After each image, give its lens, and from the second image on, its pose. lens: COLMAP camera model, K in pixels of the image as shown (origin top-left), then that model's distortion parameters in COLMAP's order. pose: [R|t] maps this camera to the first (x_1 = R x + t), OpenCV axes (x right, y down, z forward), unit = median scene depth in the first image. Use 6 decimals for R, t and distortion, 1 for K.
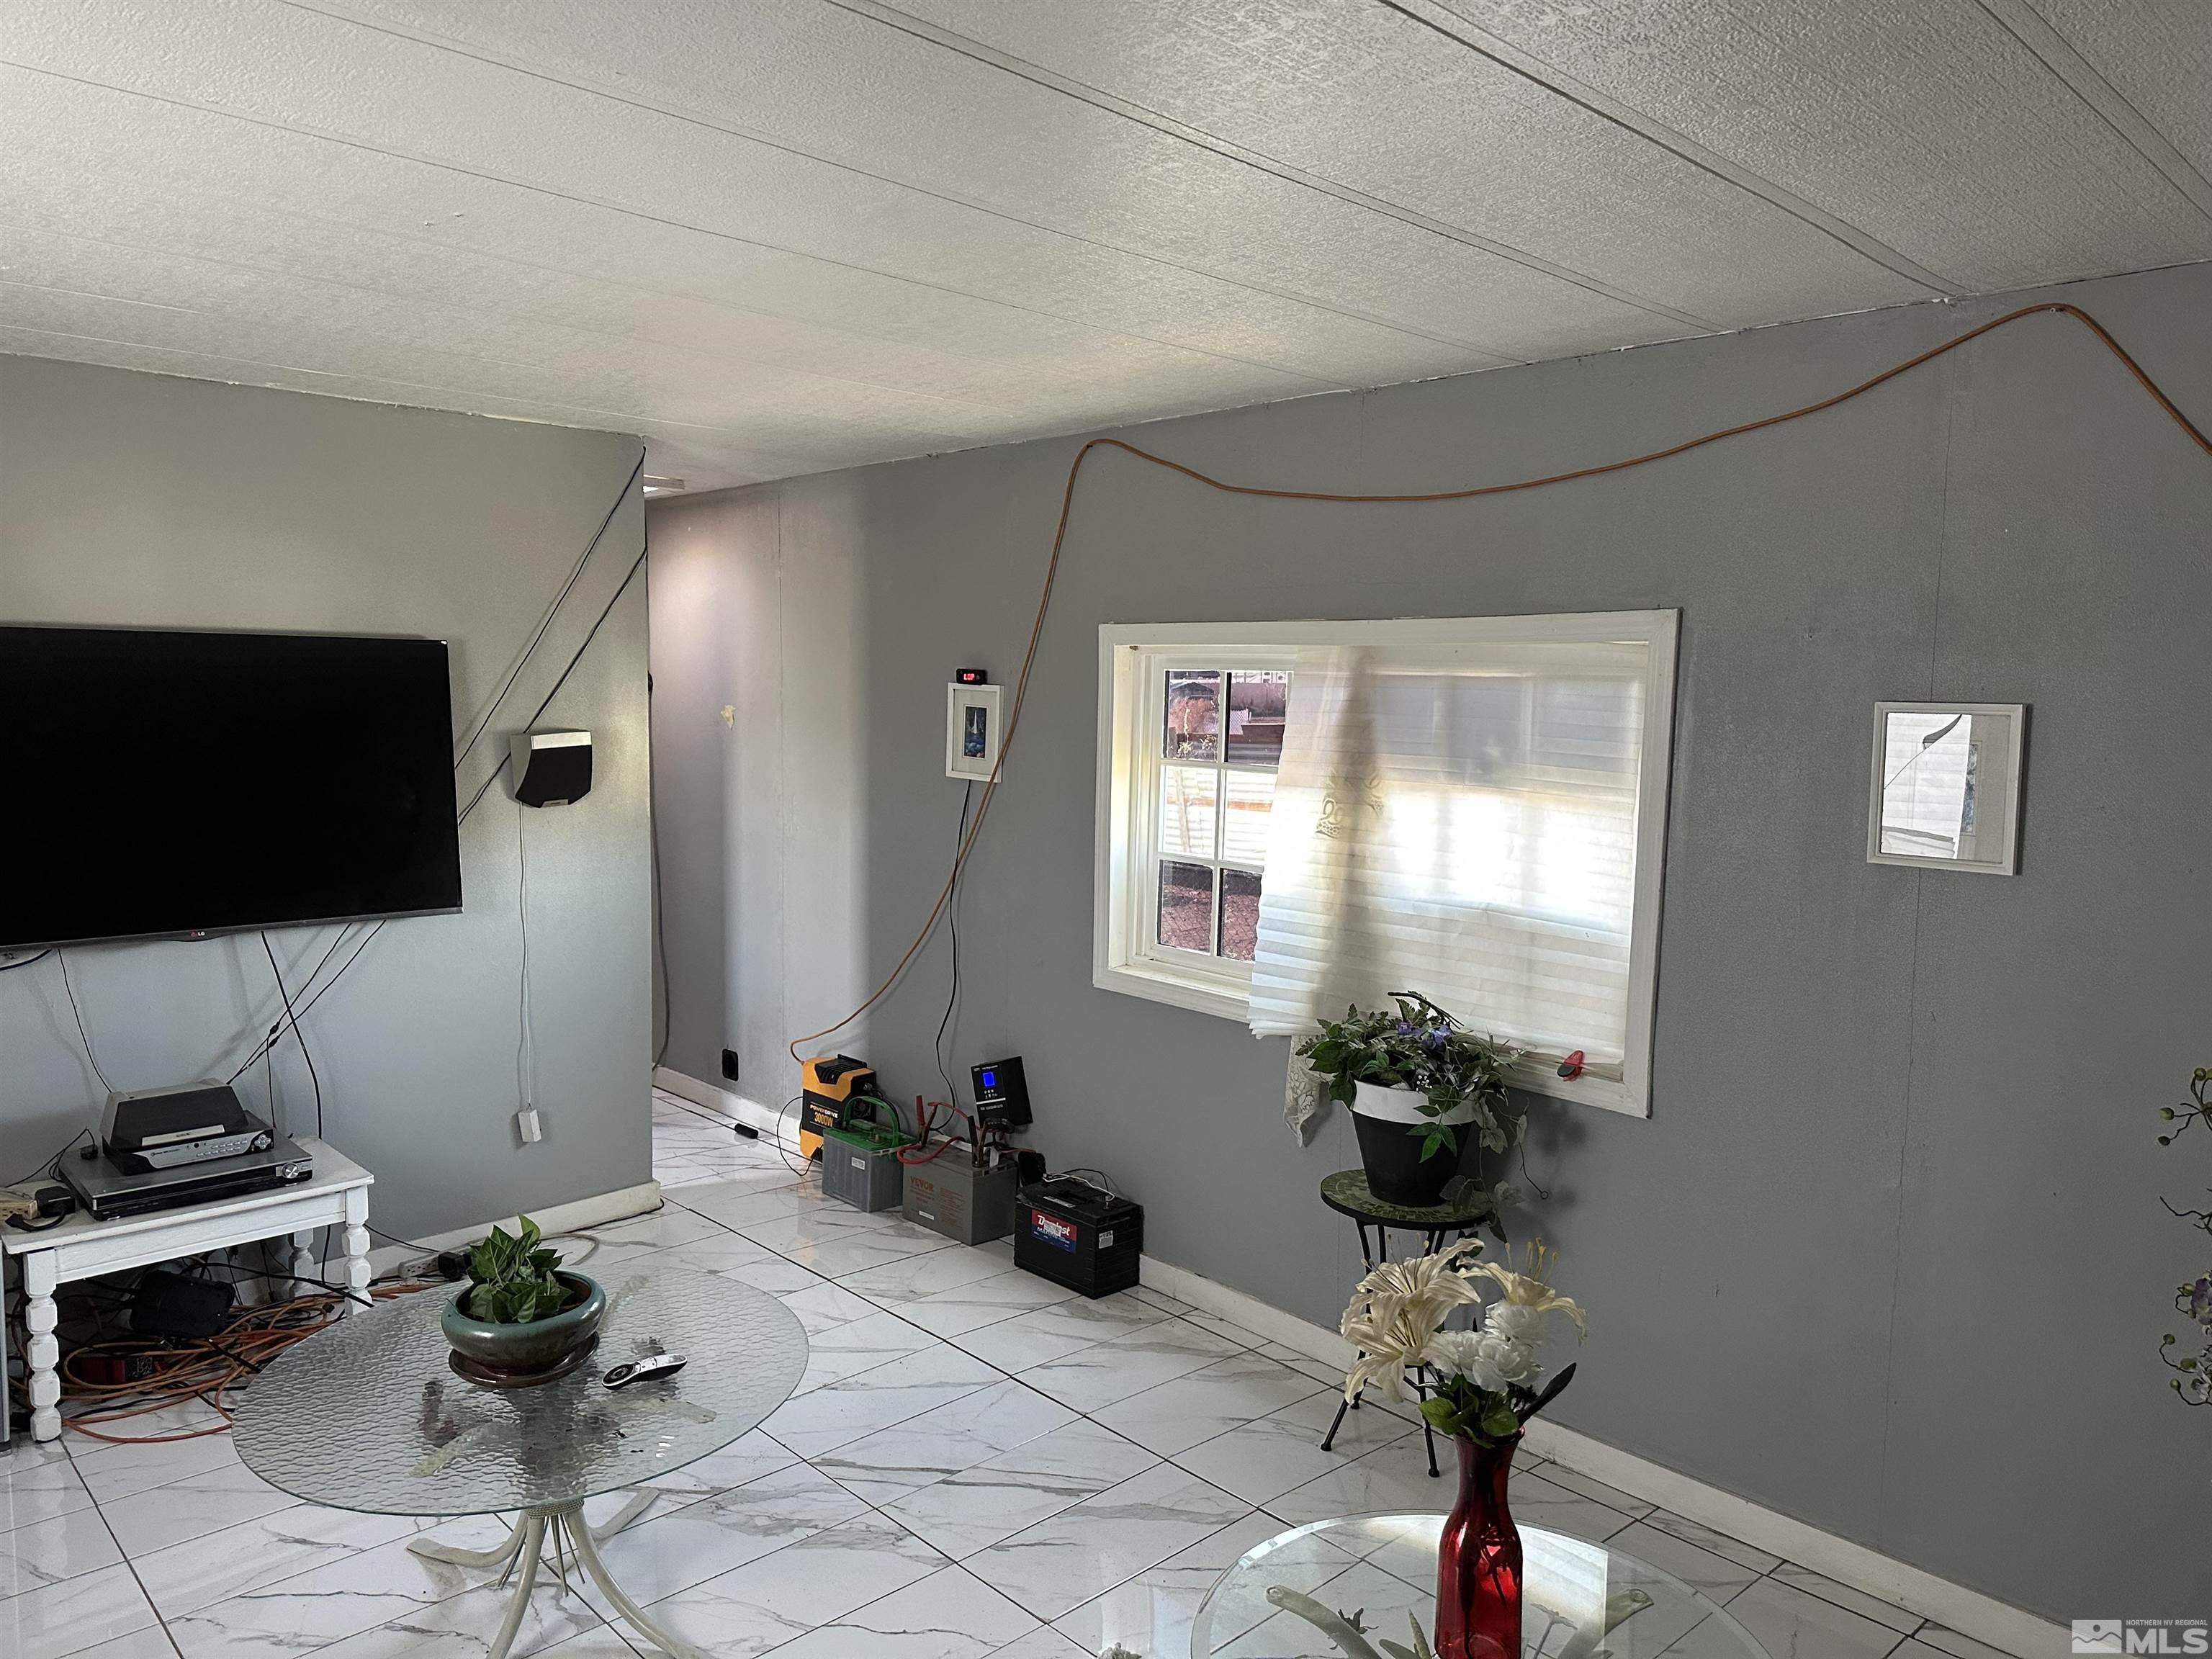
lens RADIAL K [[1566.1, 0, 1106.0], [0, 1566.1, 829.5], [0, 0, 1]] dist [0.024376, -0.032167]
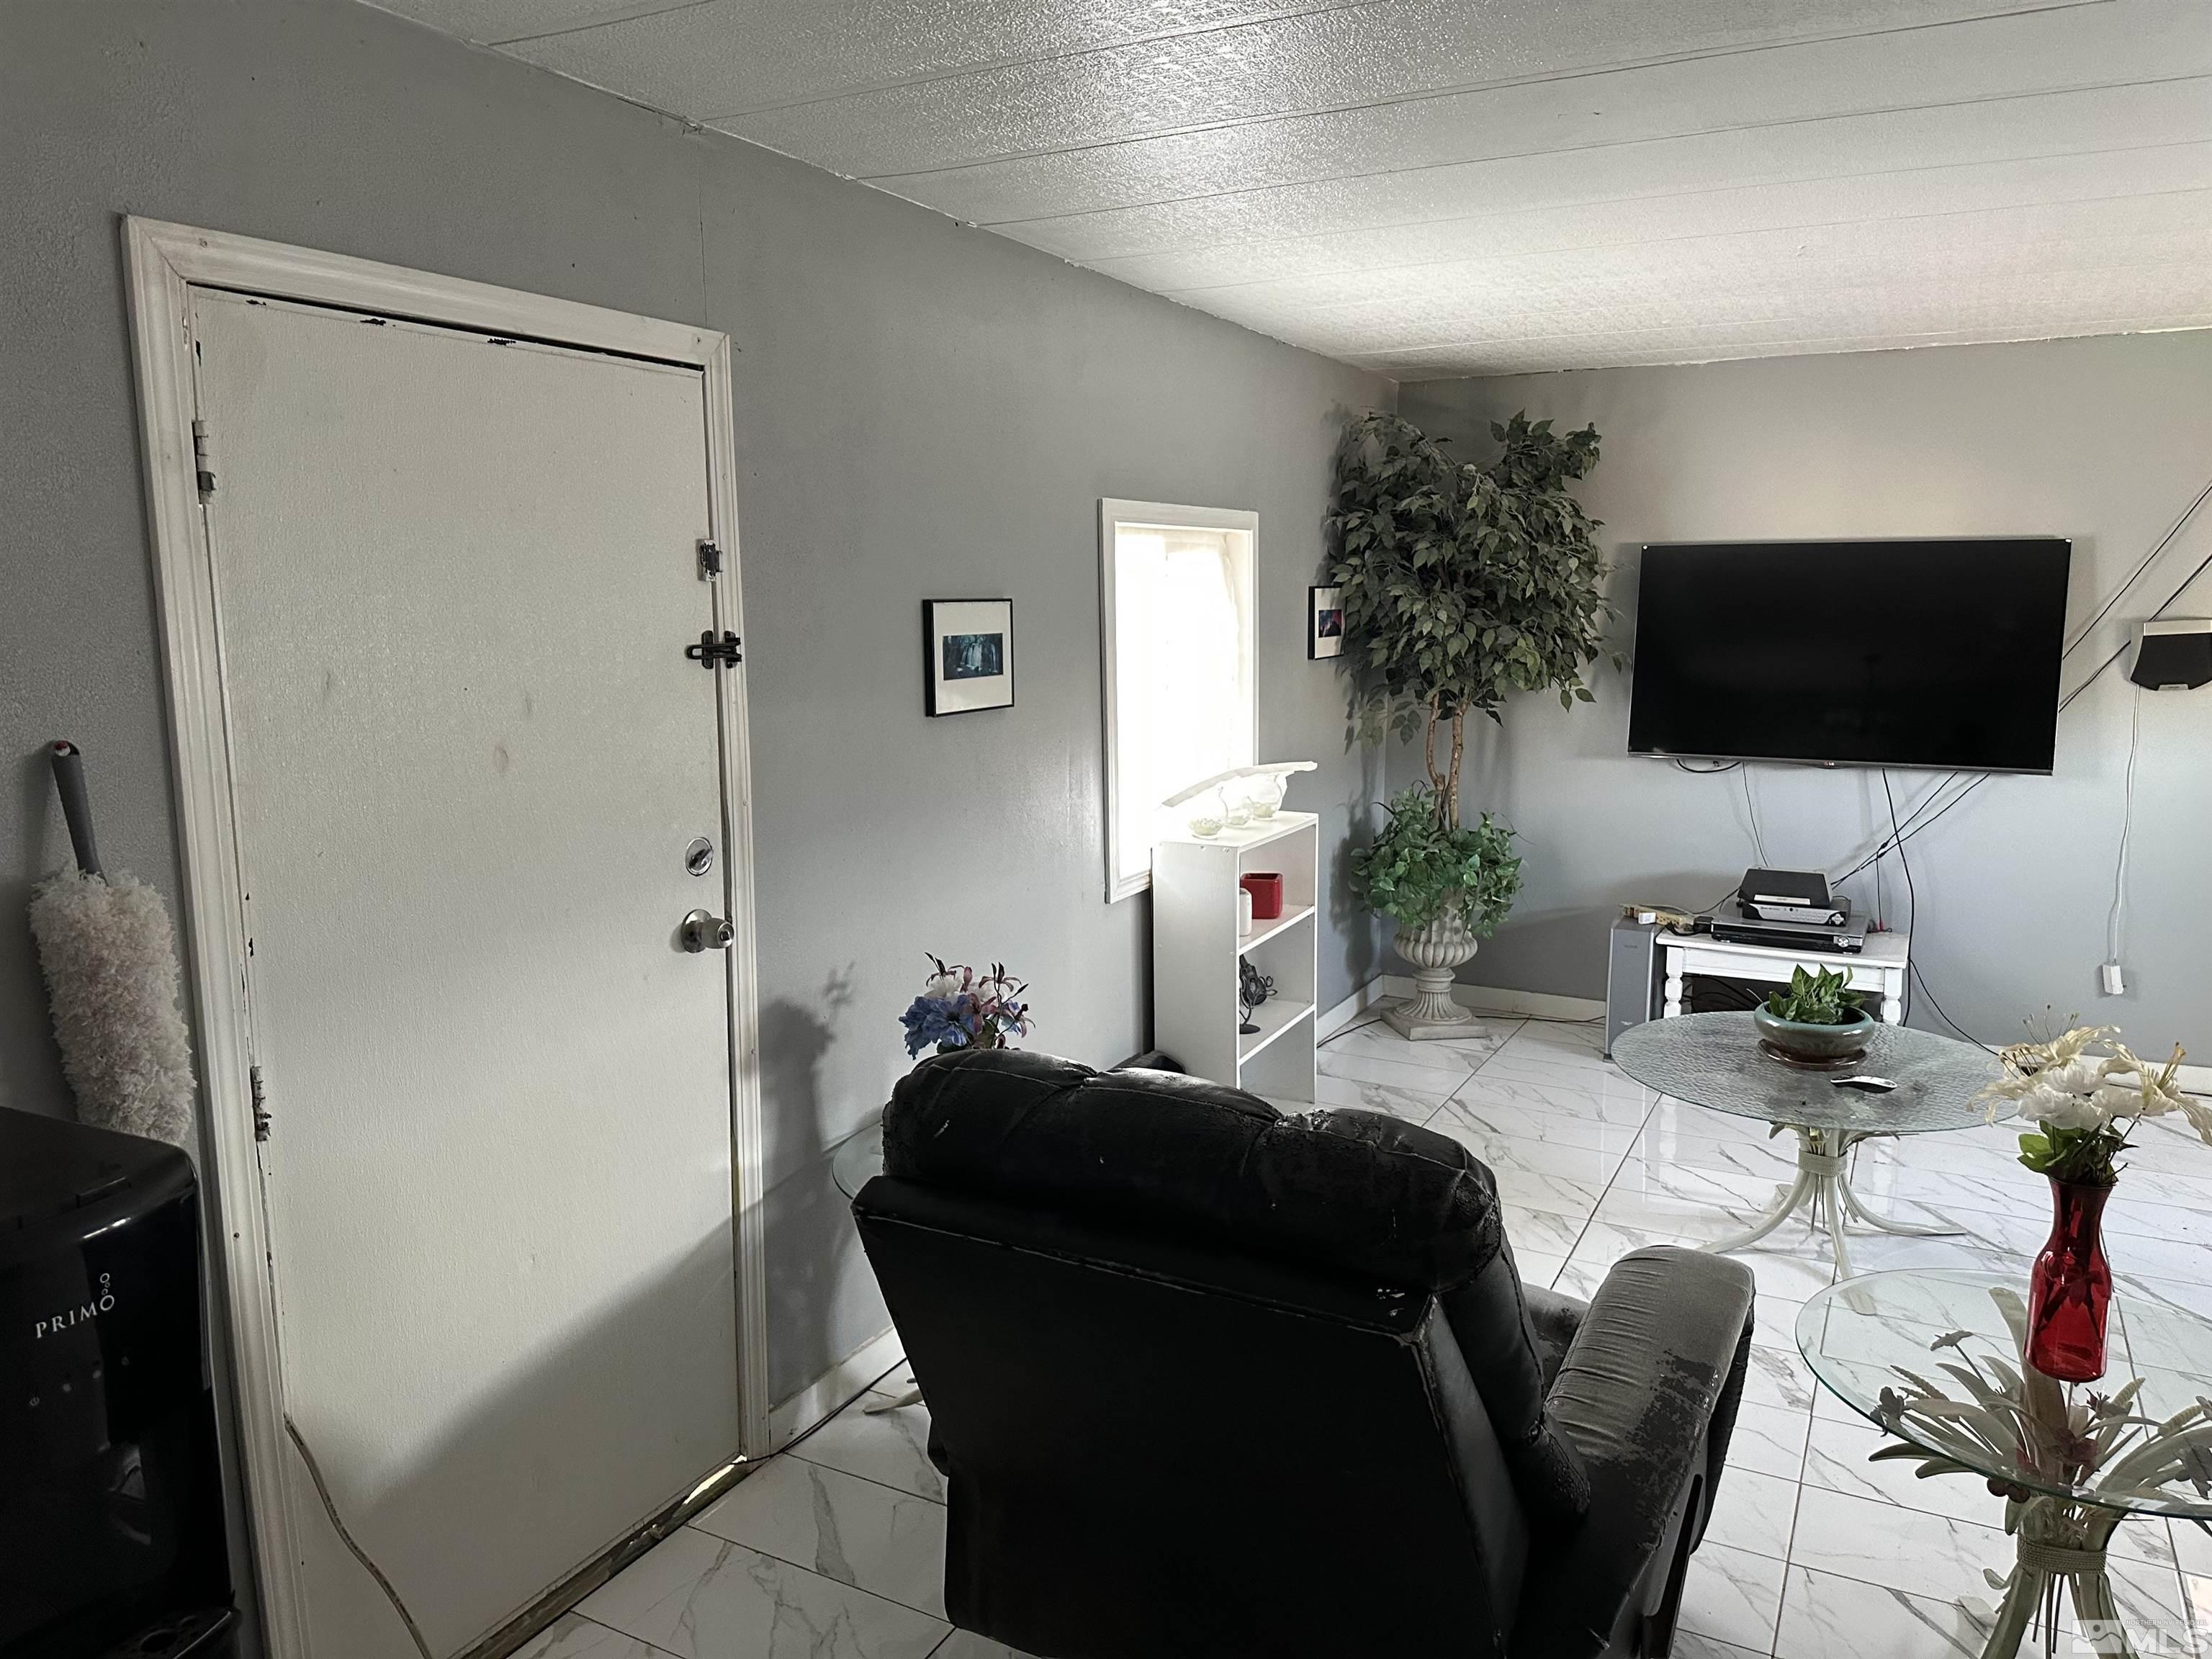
lens RADIAL K [[1566.1, 0, 1106.0], [0, 1566.1, 829.5], [0, 0, 1]] dist [0.024376, -0.032167]
pose [[0.322430, 0.124509, -0.938369, 0.498110], [-0.080648, 0.991321, 0.103824, 0.030894], [0.943152, 0.042202, 0.329673, -0.042058]]
